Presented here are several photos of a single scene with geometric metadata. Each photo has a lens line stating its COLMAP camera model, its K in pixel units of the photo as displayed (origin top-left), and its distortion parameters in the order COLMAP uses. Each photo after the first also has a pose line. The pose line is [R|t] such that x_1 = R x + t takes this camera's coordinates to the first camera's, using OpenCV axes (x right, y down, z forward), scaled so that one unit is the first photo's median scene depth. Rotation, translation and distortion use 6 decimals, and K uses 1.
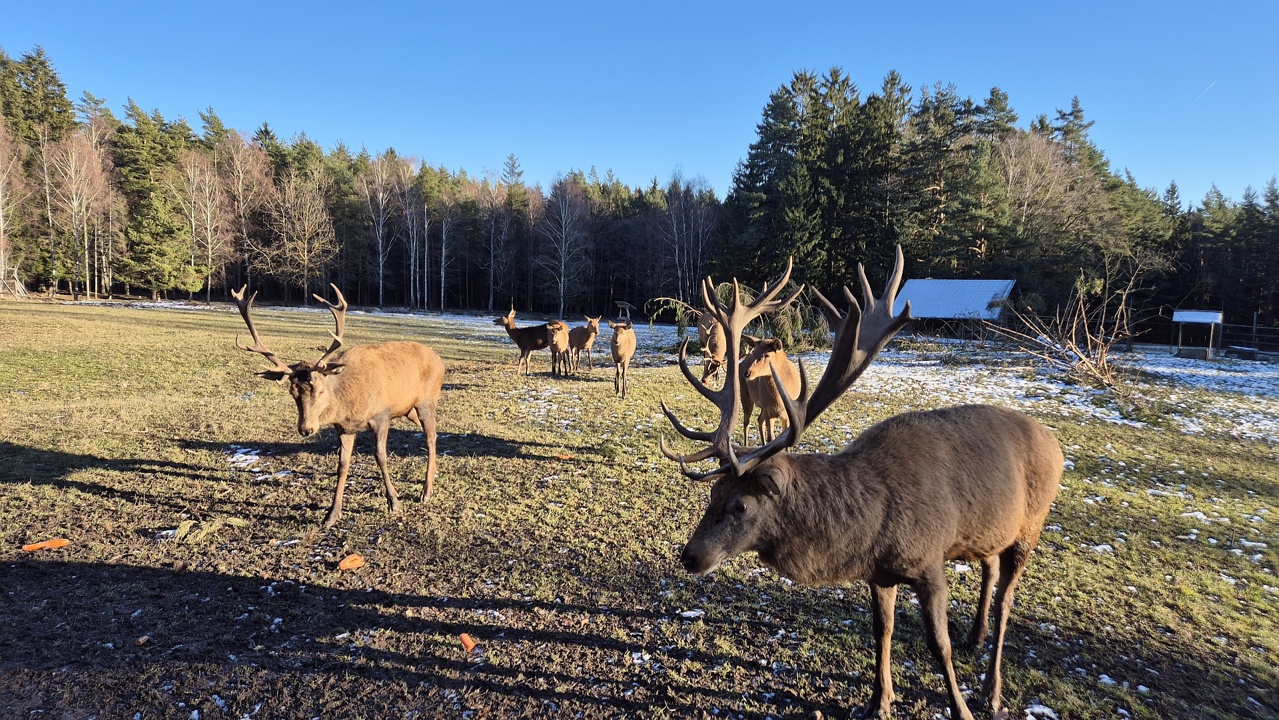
lens RADIAL K [[850.4, 0, 642.9], [0, 850.4, 368.7], [0, 0, 1]] dist [0.103237, -0.098186]
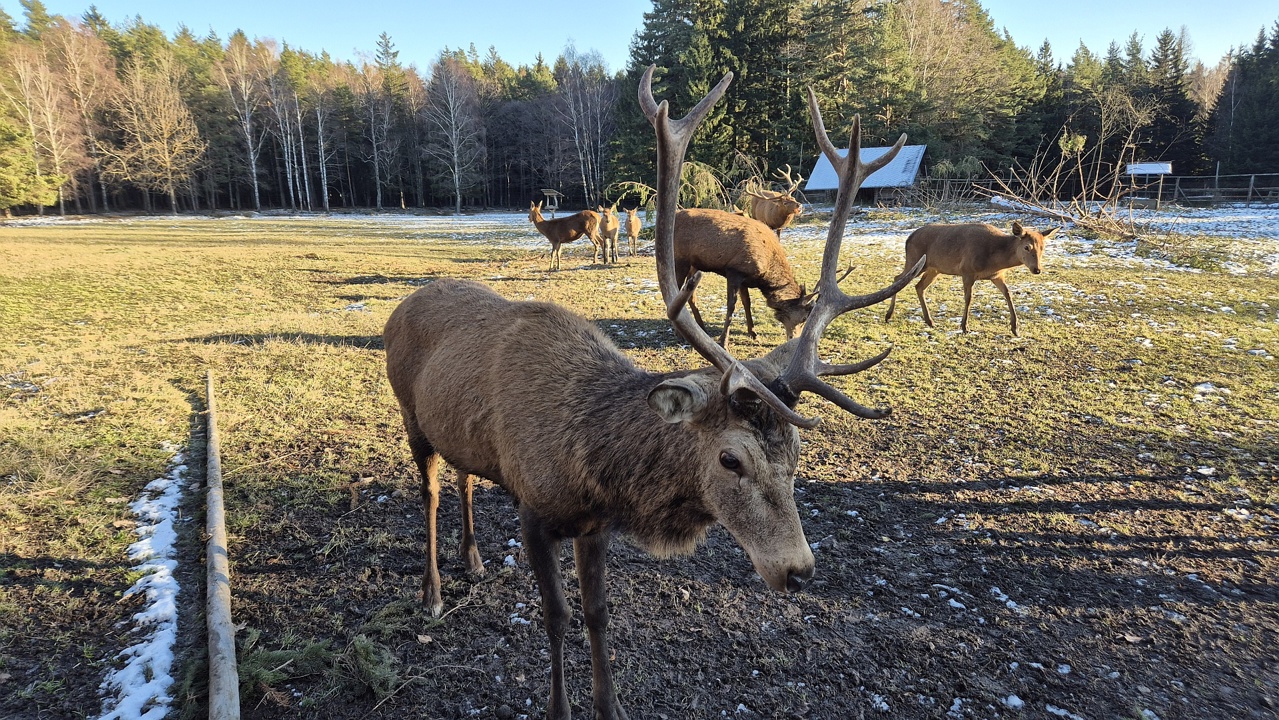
lens RADIAL K [[859.5, 0, 641.6], [0, 859.5, 368.1], [0, 0, 1]] dist [0.087062, -0.081768]
pose [[0.988388, -0.084509, 0.126282, -0.035524], [0.067600, 0.988854, 0.132659, -0.001074], [-0.136086, -0.122582, 0.983084, 0.003475]]
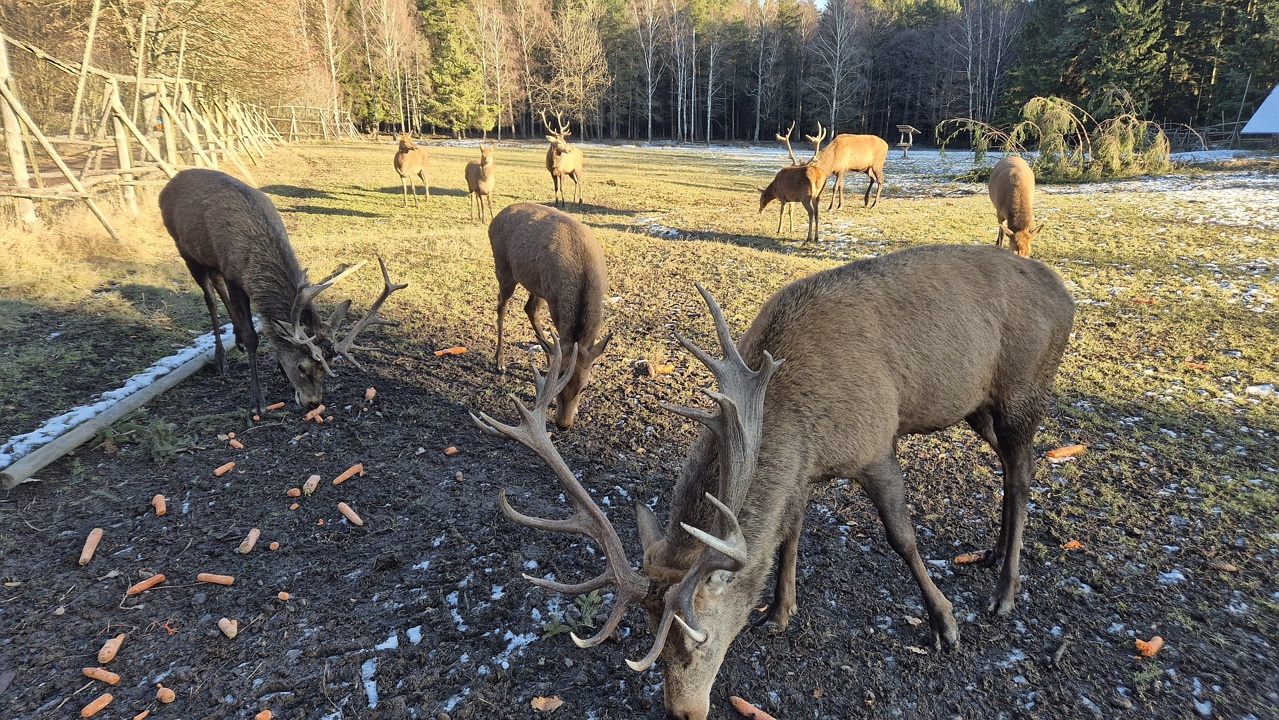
lens RADIAL K [[853.4, 0, 637.5], [0, 853.4, 365.8], [0, 0, 1]] dist [0.093992, -0.081490]
pose [[0.953655, 0.053116, -0.296177, -0.005351], [0.003197, 0.982453, 0.186484, 0.000273], [0.300885, -0.178788, 0.936751, -0.000932]]
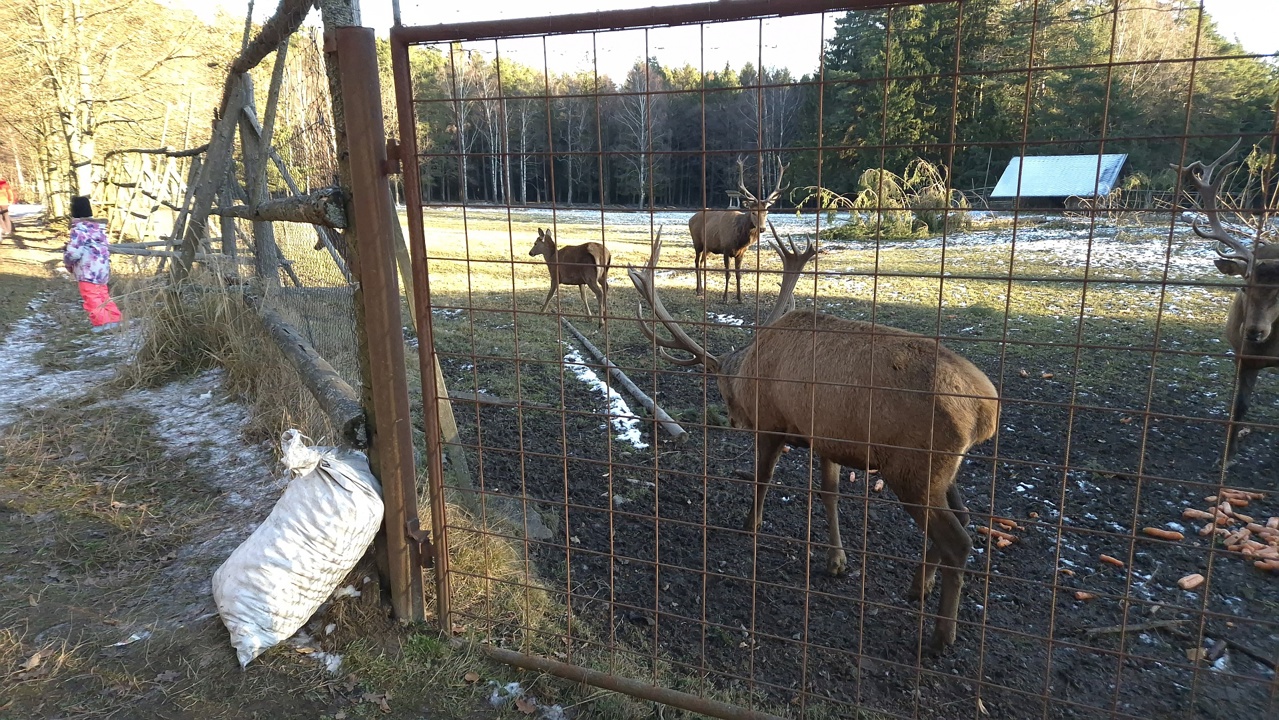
lens RADIAL K [[859.5, 0, 641.6], [0, 859.5, 368.1], [0, 0, 1]] dist [0.087062, -0.081768]
pose [[0.998036, -0.017843, -0.060050, -0.043665], [0.025210, 0.991930, 0.124256, 0.000309], [0.057348, -0.125526, 0.990431, -0.033063]]
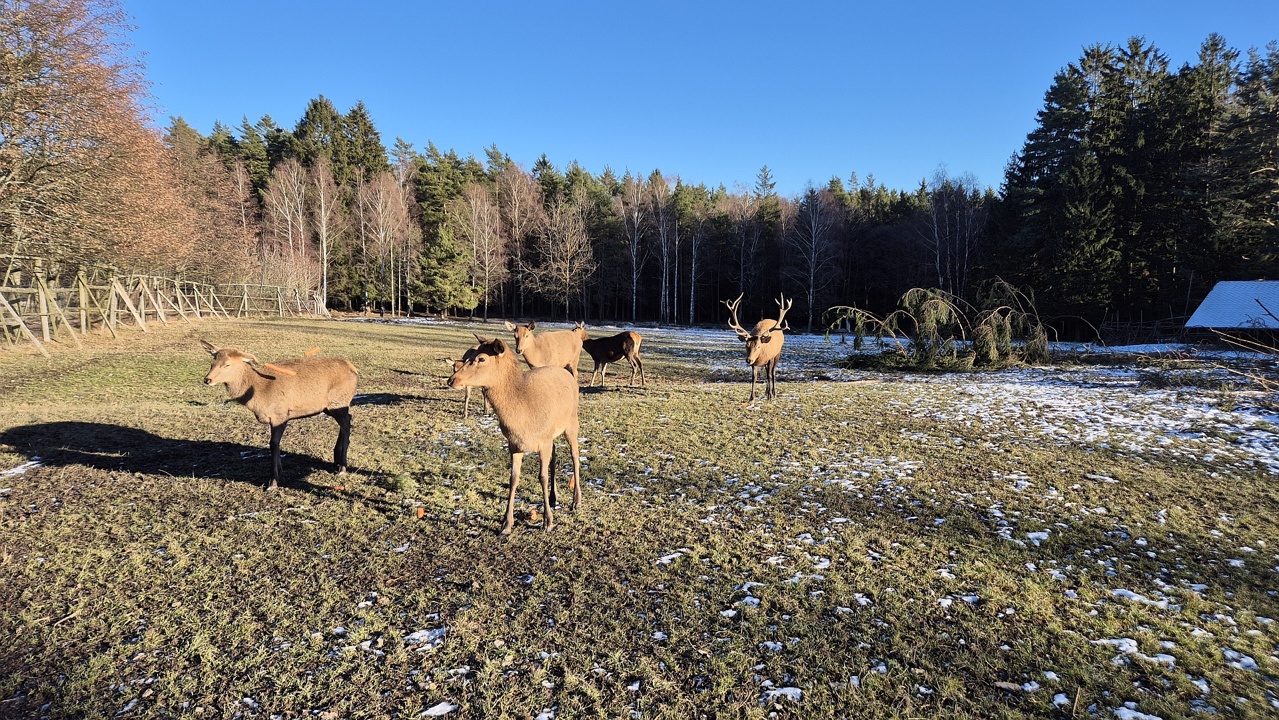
lens RADIAL K [[850.4, 0, 642.9], [0, 850.4, 368.7], [0, 0, 1]] dist [0.103237, -0.098186]
pose [[0.947008, 0.010239, -0.321048, 0.041157], [-0.015482, 0.999785, -0.013782, -0.000701], [0.320838, 0.018023, 0.946963, 0.027988]]
